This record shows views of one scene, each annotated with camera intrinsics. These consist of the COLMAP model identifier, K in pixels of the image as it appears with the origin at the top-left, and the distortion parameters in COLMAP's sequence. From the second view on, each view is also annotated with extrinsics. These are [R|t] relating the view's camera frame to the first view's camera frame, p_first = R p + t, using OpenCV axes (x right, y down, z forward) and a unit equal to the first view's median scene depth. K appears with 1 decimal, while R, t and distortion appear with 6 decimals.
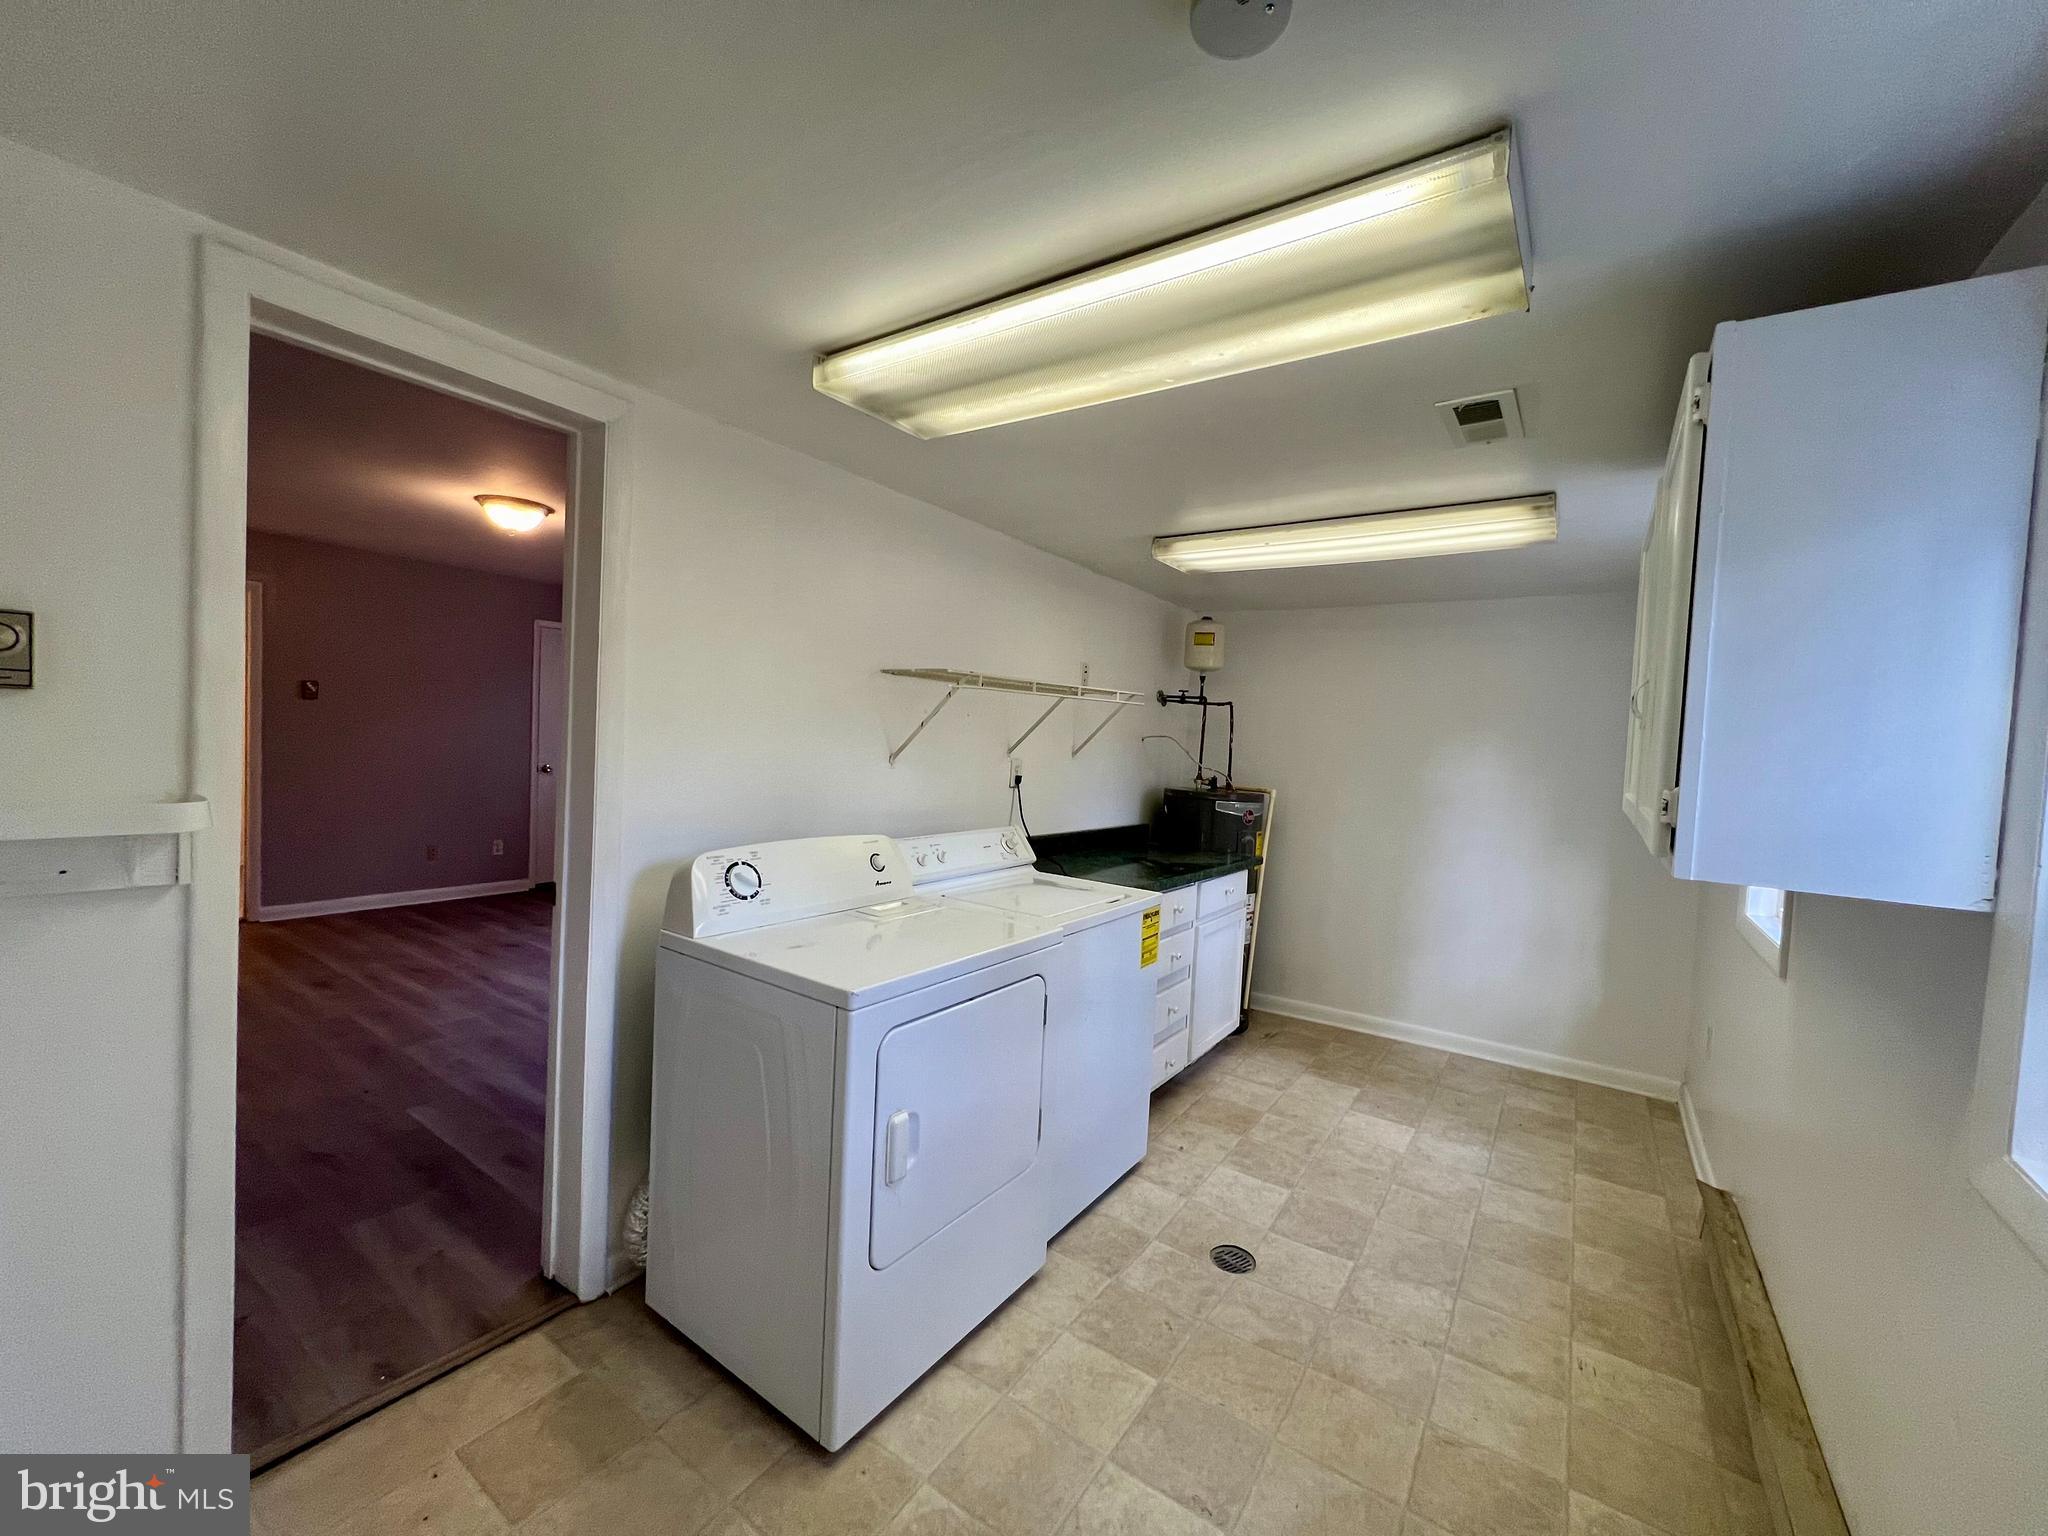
lens RADIAL K [[820.5, 0, 1019.7], [0, 820.5, 768.6], [0, 0, 1]] dist [-0.002347, 0.000251]
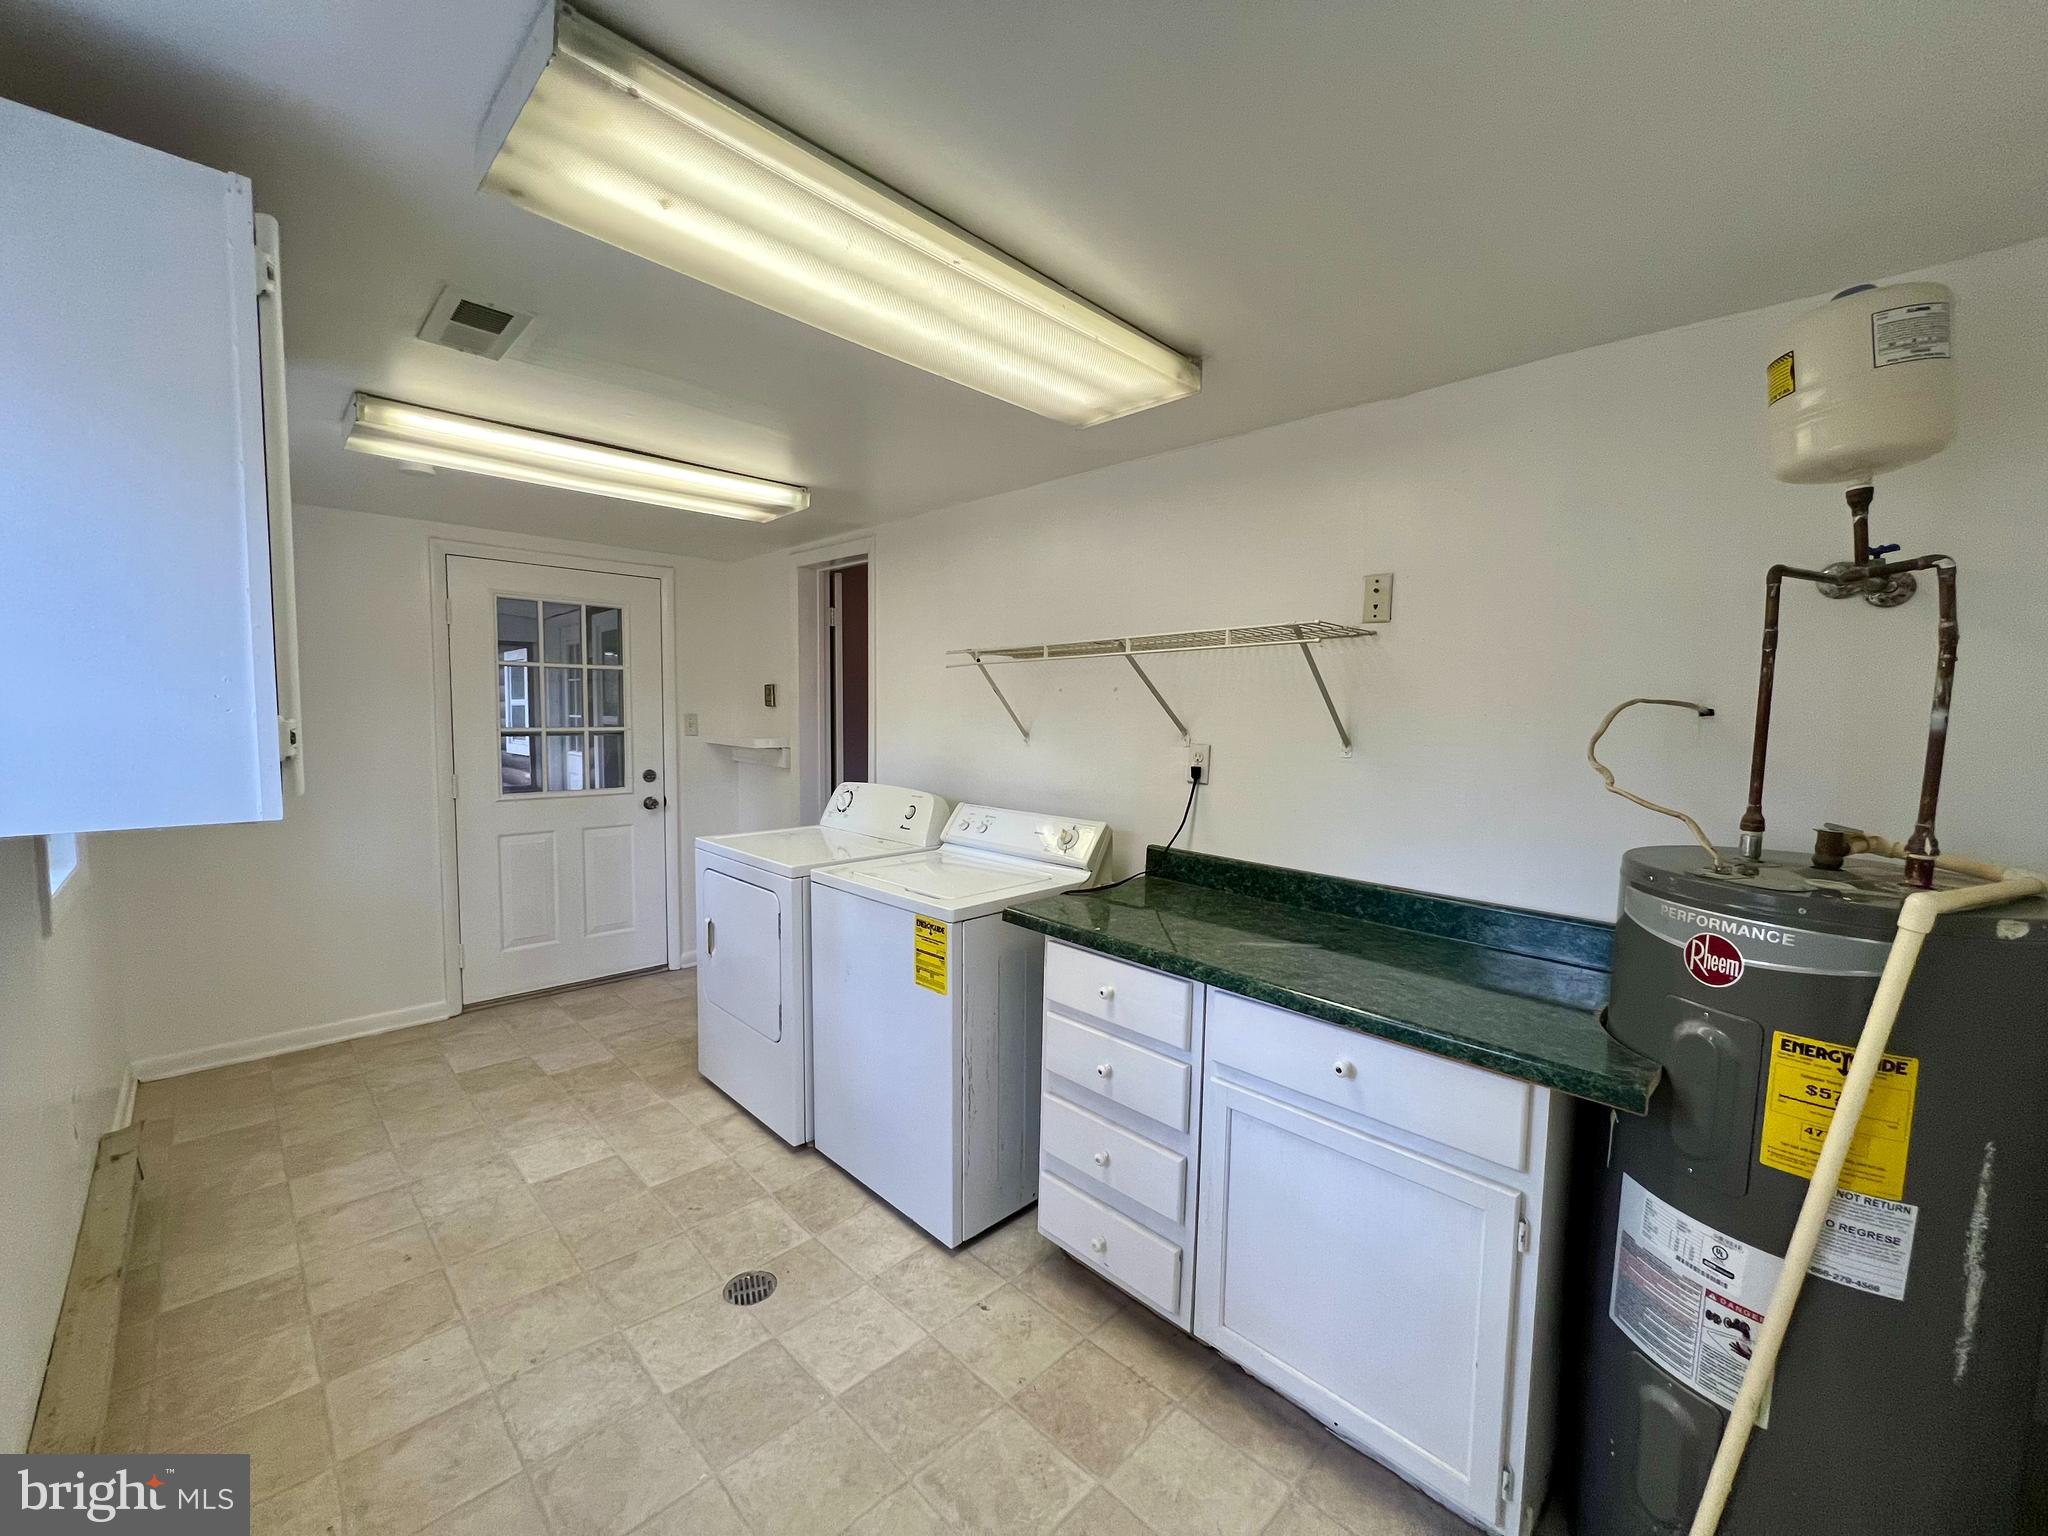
lens RADIAL K [[820.5, 0, 1019.7], [0, 820.5, 768.6], [0, 0, 1]] dist [-0.002347, 0.000251]
pose [[-0.187055, 0.018343, -0.982178, 1.034990], [-0.061754, 0.997629, 0.030393, -0.003481], [0.980406, 0.066339, -0.185479, 1.375364]]
